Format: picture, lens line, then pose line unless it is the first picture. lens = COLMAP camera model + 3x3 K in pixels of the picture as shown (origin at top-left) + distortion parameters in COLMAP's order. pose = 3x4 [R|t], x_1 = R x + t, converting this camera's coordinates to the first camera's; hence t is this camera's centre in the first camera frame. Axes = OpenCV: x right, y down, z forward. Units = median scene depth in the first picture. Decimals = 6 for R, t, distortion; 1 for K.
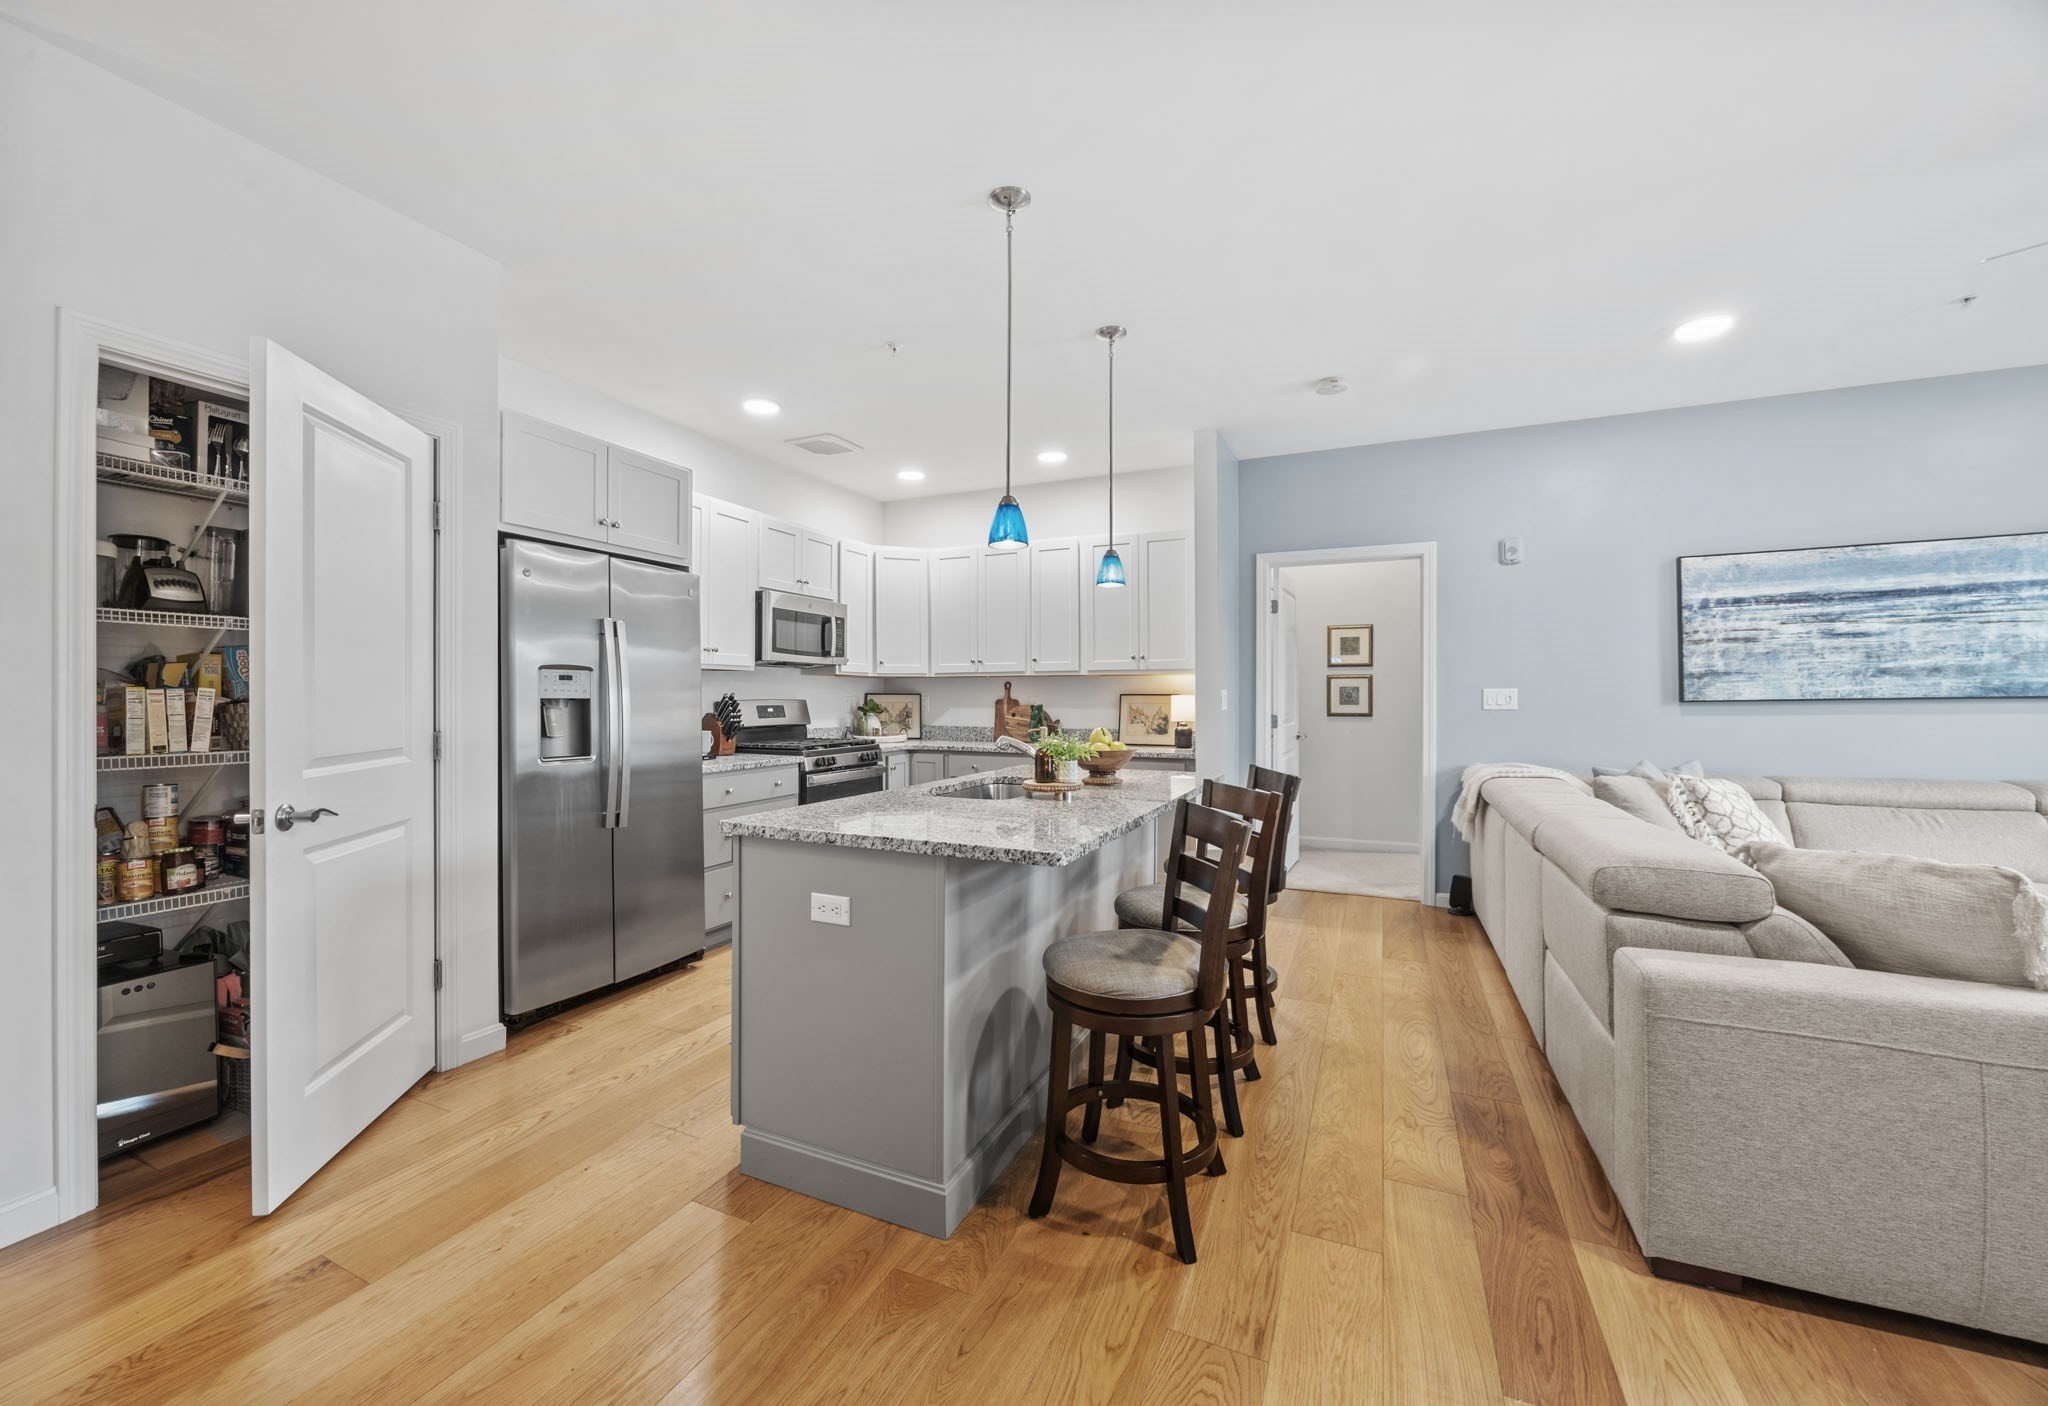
lens RADIAL K [[803.4, 0, 1003.3], [0, 803.4, 692.4], [0, 0, 1]] dist [-0.005332, -0.000007]
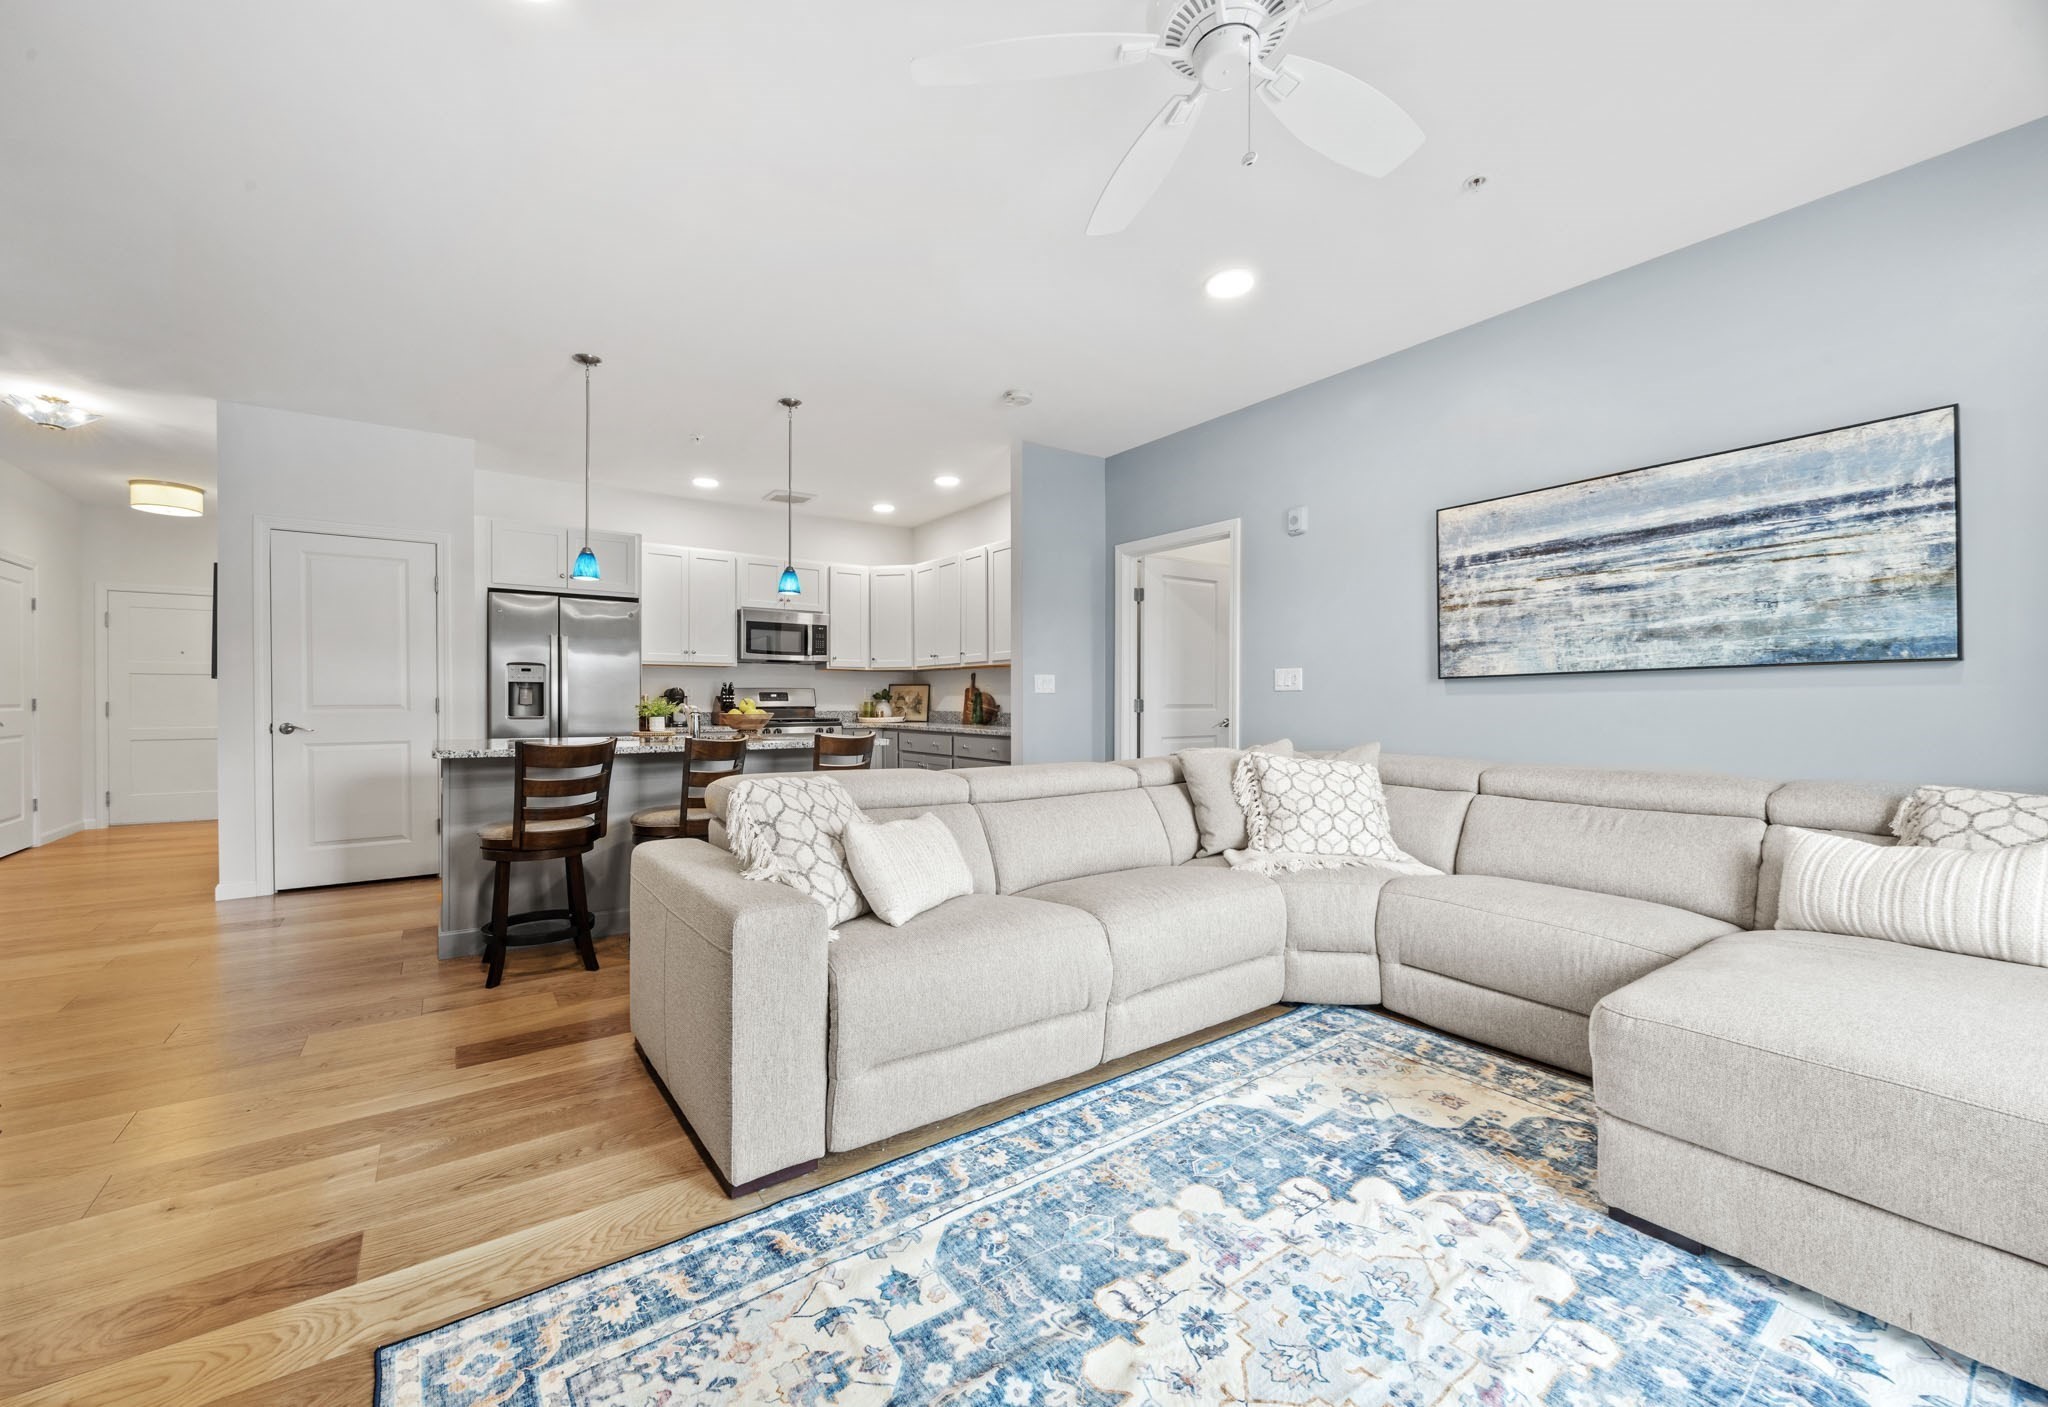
lens RADIAL K [[803.4, 0, 1003.1], [0, 803.4, 708.0], [0, 0, 1]] dist [-0.005332, -0.000007]
pose [[0.866404, 0.004761, -0.499321, 0.872245], [0.002501, 0.999901, 0.013875, 0.030034], [0.499337, -0.013270, 0.866306, 0.019834]]
